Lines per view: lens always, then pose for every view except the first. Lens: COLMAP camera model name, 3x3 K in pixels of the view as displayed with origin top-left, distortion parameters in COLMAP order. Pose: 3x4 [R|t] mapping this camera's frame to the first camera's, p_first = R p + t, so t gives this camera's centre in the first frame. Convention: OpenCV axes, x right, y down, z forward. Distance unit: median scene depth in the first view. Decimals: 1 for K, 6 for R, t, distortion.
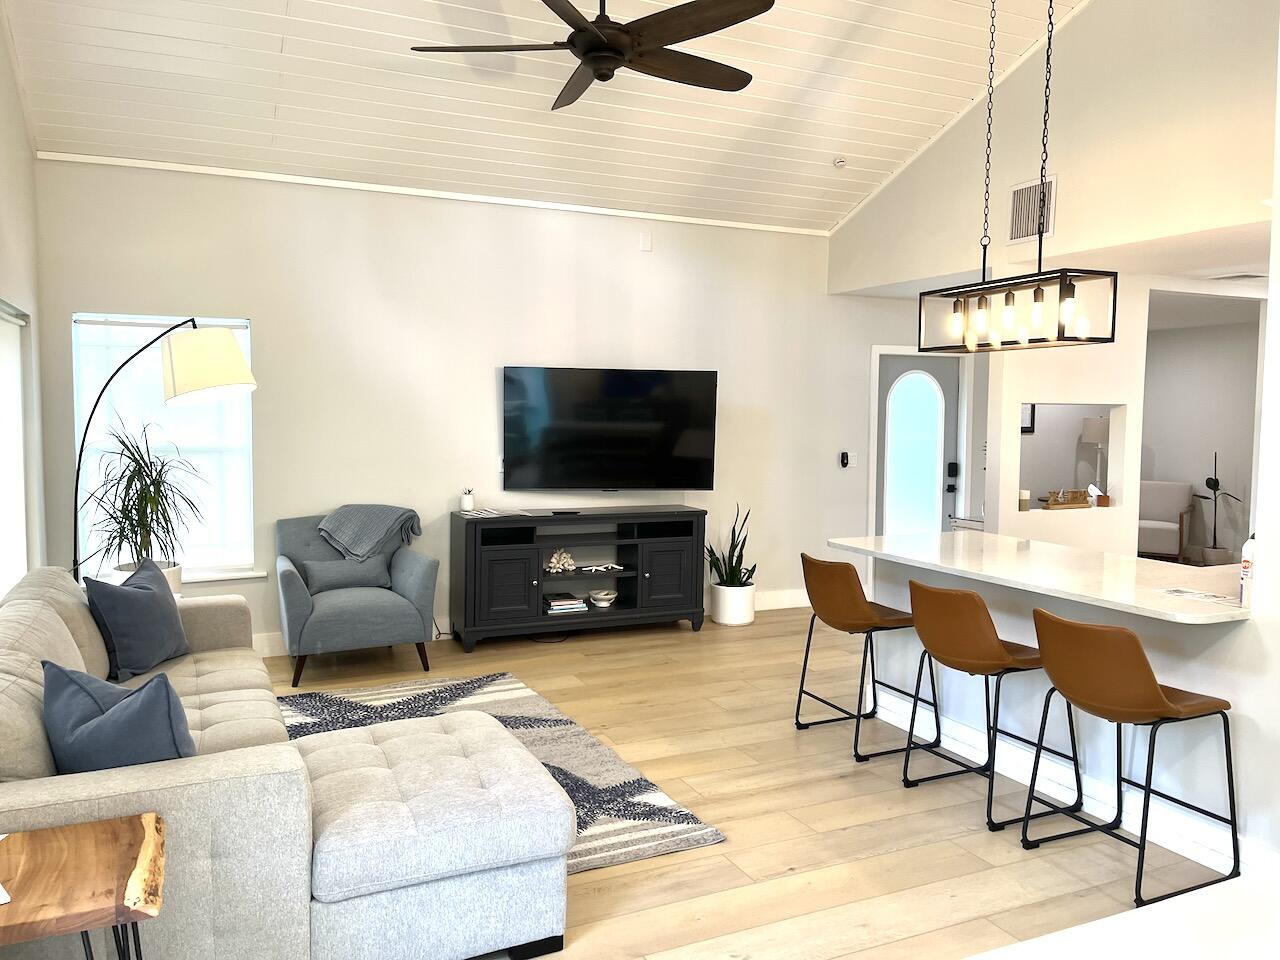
lens RADIAL K [[964.6, 0, 636.6], [0, 964.6, 473.6], [0, 0, 1]] dist [0.052963, -0.059206]
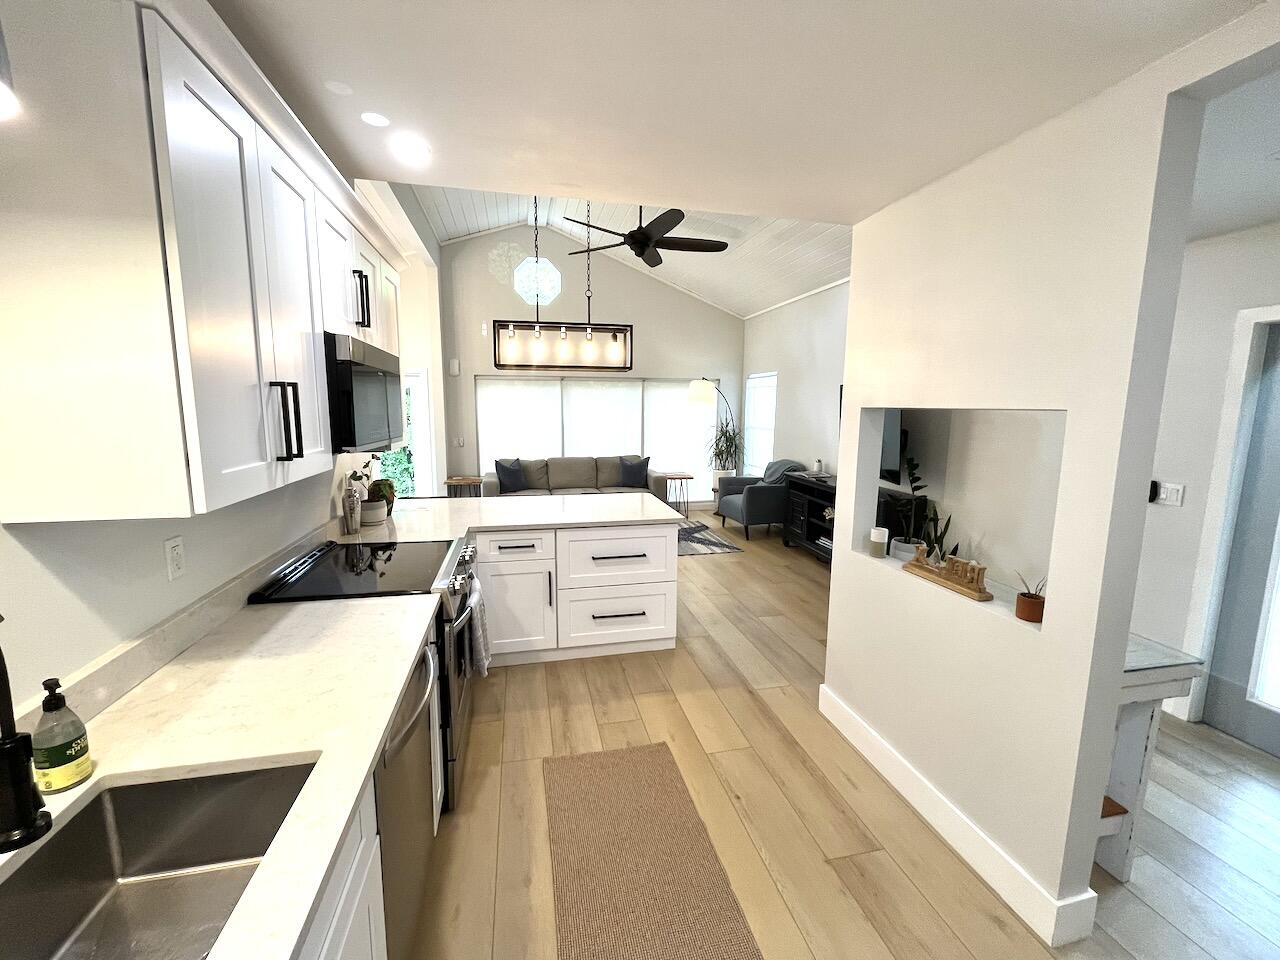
lens RADIAL K [[518.8, 0, 634.5], [0, 518.8, 474.9], [0, 0, 1]] dist [-0.000117, -0.000336]
pose [[-0.218835, 0.119867, -0.968371, 0.919857], [-0.072134, 0.987723, 0.138563, -0.069422], [0.973092, 0.100175, -0.207502, 1.035676]]
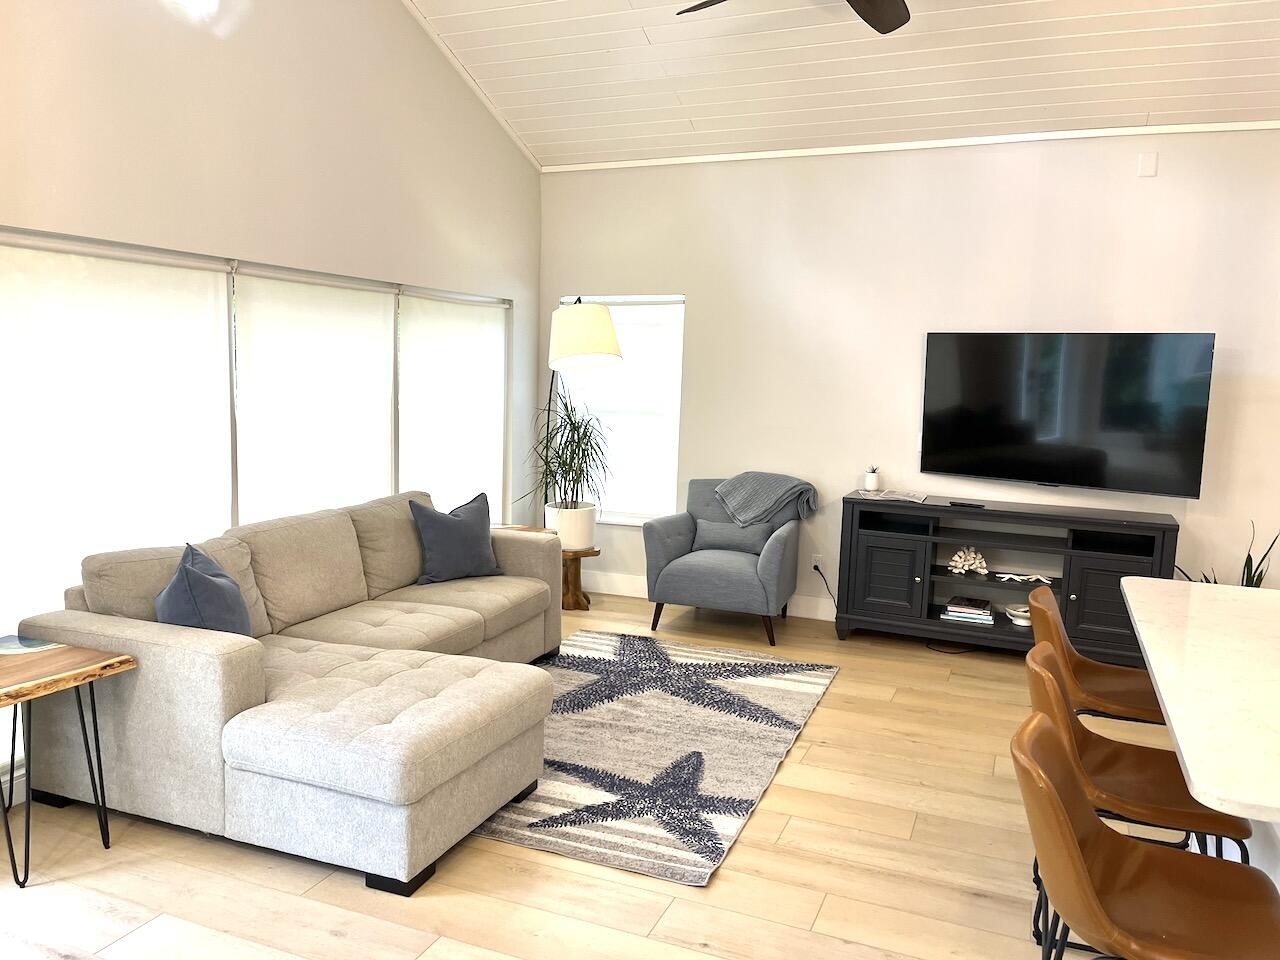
lens RADIAL K [[964.6, 0, 639.6], [0, 964.6, 480.2], [0, 0, 1]] dist [0.052963, -0.059206]
pose [[0.676016, 0.096028, -0.730604, 0.416440], [-0.070693, 0.995351, 0.065414, -0.019560], [0.733489, 0.007427, 0.679661, 0.244108]]
